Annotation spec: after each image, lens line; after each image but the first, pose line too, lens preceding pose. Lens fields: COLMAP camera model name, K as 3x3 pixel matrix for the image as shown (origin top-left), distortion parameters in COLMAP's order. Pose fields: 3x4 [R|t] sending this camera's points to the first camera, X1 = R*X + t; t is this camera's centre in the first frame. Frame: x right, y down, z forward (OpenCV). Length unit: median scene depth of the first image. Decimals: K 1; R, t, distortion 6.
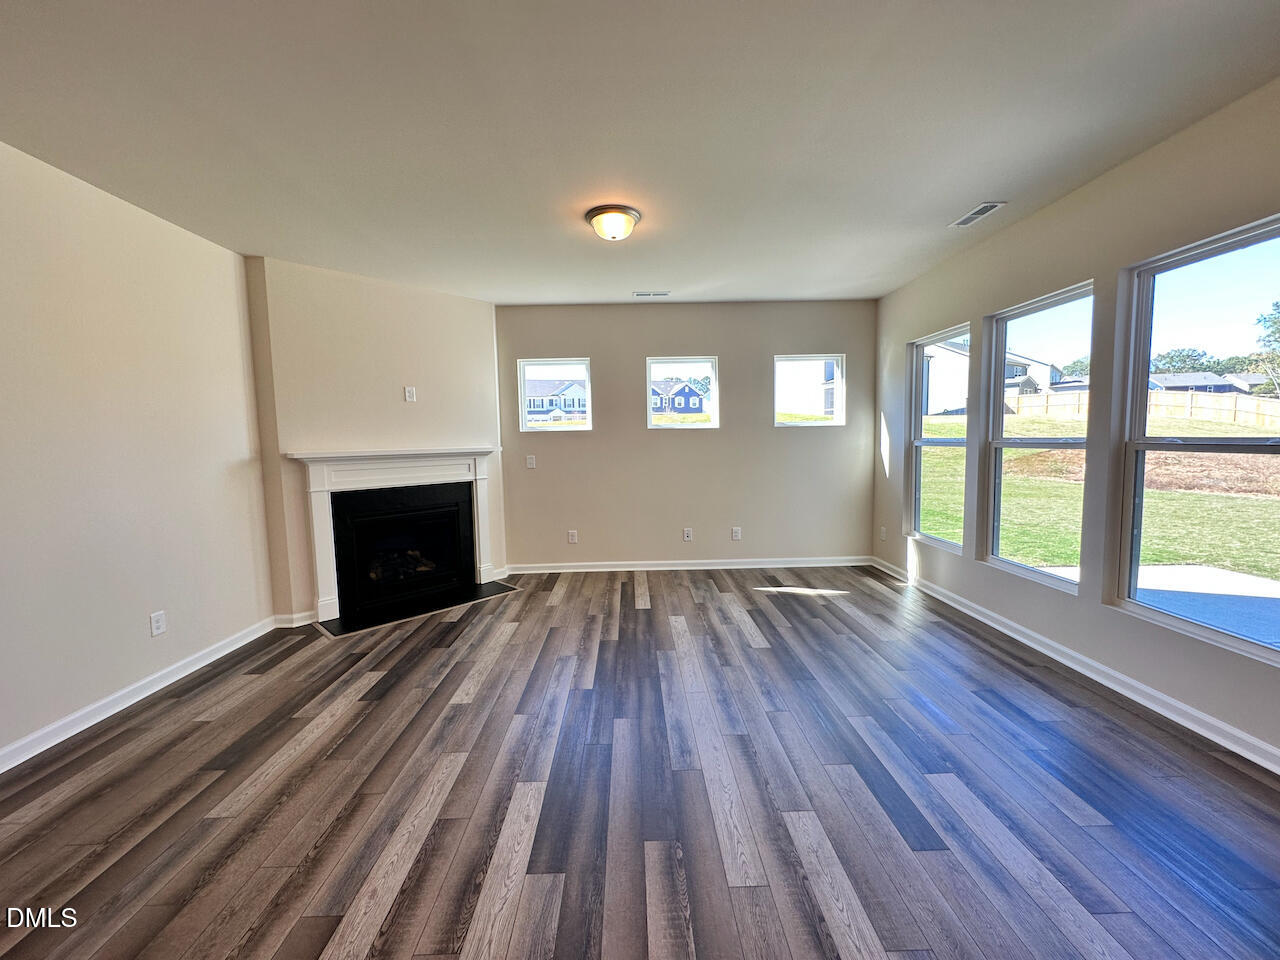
lens RADIAL K [[512.8, 0, 637.7], [0, 512.8, 481.1], [0, 0, 1]] dist [-0.003324, 0.000695]
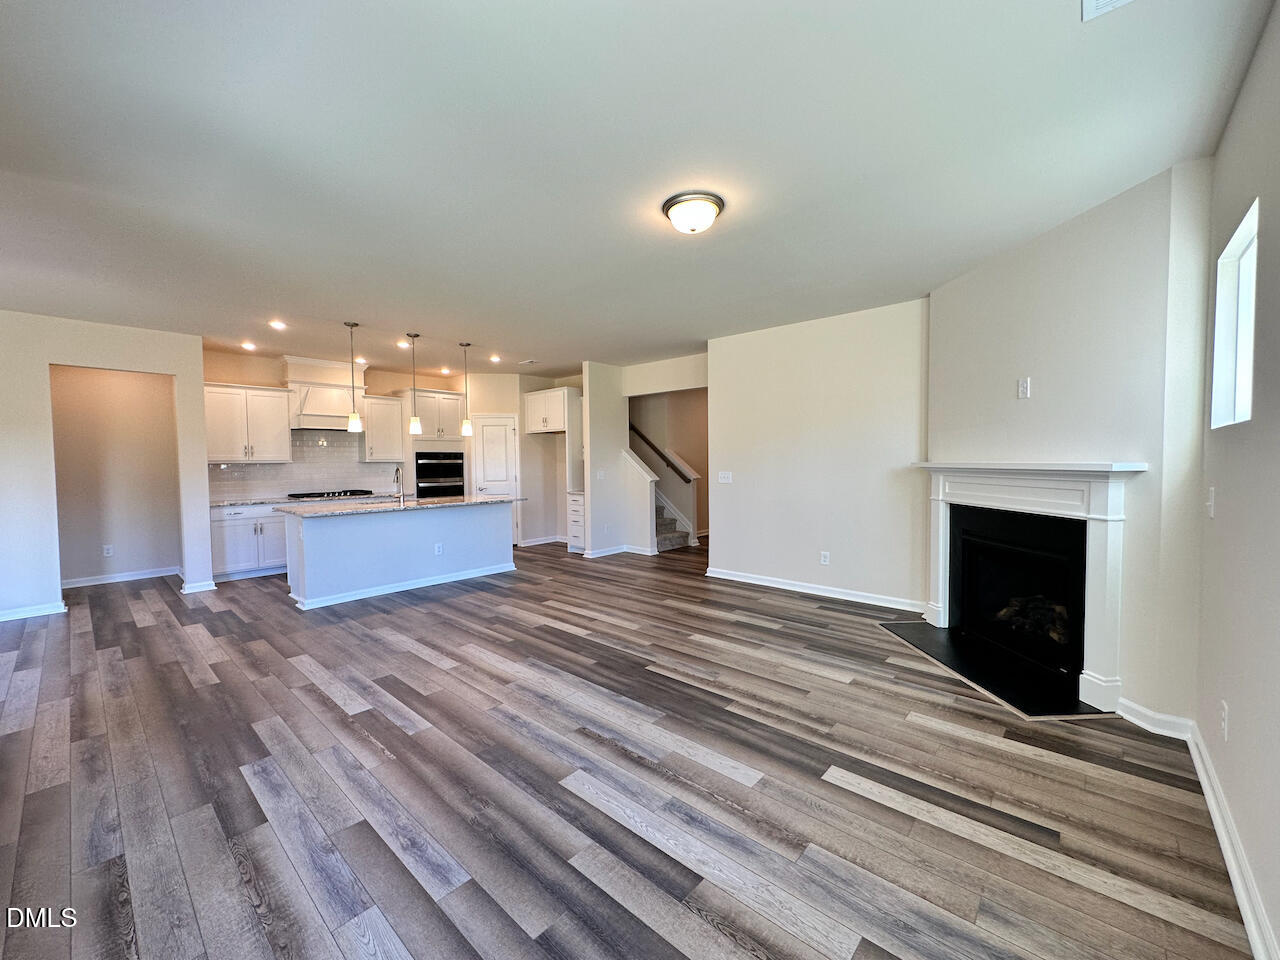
lens RADIAL K [[512.8, 0, 637.6], [0, 512.8, 479.2], [0, 0, 1]] dist [-0.003324, 0.000695]
pose [[-0.682413, 0.053481, -0.729007, 0.557055], [-0.036611, 0.993567, 0.107160, -0.112207], [0.730049, 0.099817, -0.676066, 1.274225]]
